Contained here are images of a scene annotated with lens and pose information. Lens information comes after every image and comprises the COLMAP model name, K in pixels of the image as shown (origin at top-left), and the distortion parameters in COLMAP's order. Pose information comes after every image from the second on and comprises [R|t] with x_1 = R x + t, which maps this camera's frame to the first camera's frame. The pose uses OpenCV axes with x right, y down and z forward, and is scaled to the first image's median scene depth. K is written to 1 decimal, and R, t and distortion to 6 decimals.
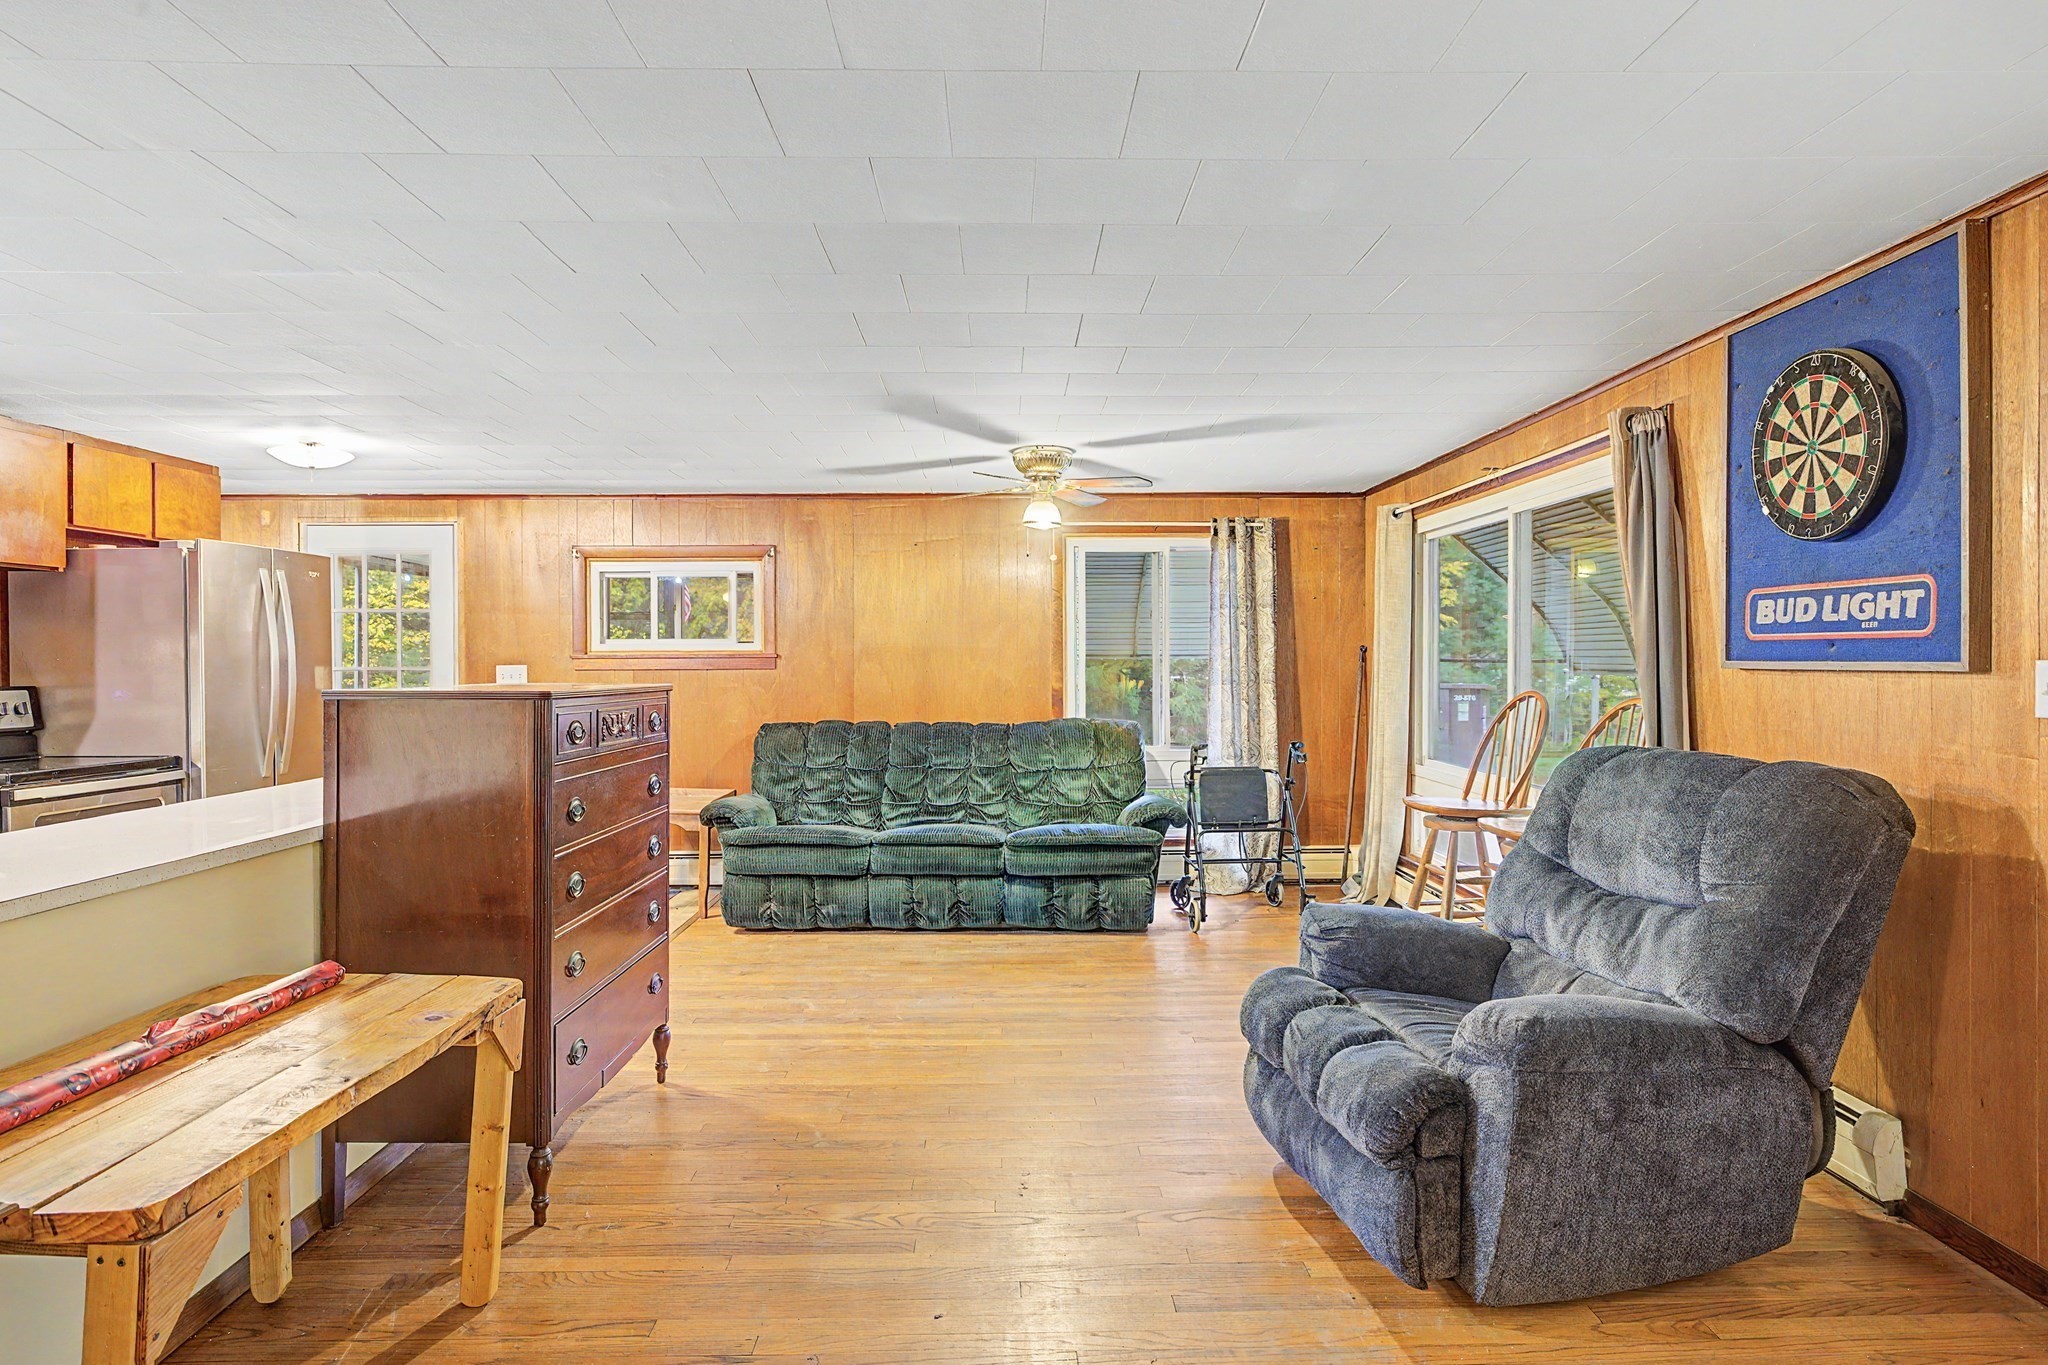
lens RADIAL K [[1044.9, 0, 1042.2], [0, 1044.9, 663.4], [0, 0, 1]] dist [0.001322, 0.000747]
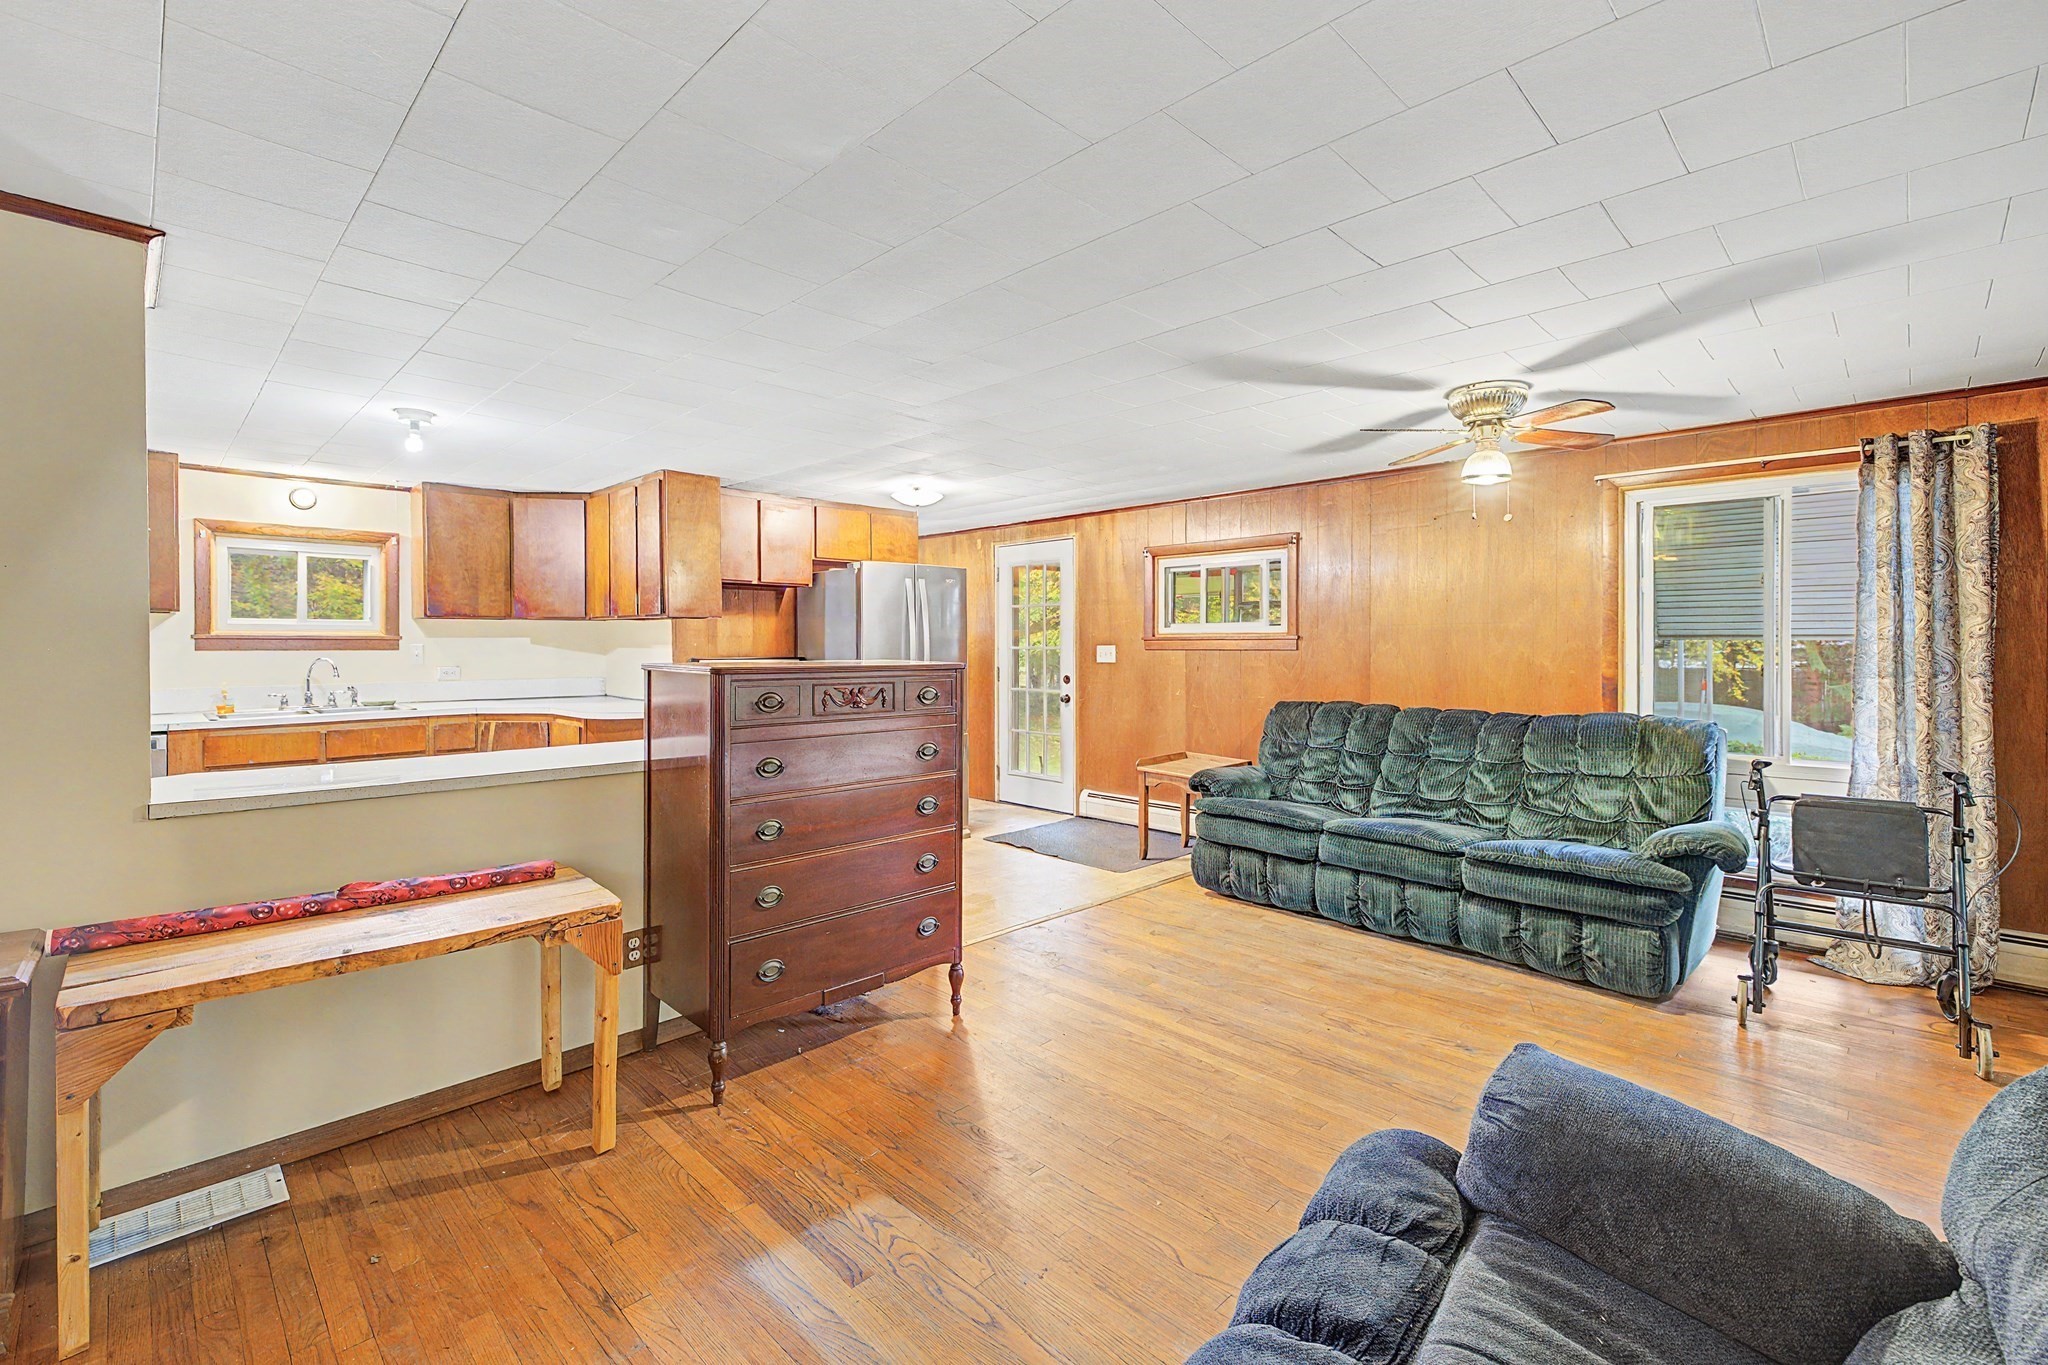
lens RADIAL K [[869.9, 0, 1070.5], [0, 869.9, 648.2], [0, 0, 1]] dist [0.001980, -0.000652]
pose [[0.713444, 0.006278, -0.700684, 0.237759], [-0.003457, 0.999979, 0.005440, -0.000402], [0.700704, -0.001459, 0.713451, 0.259715]]
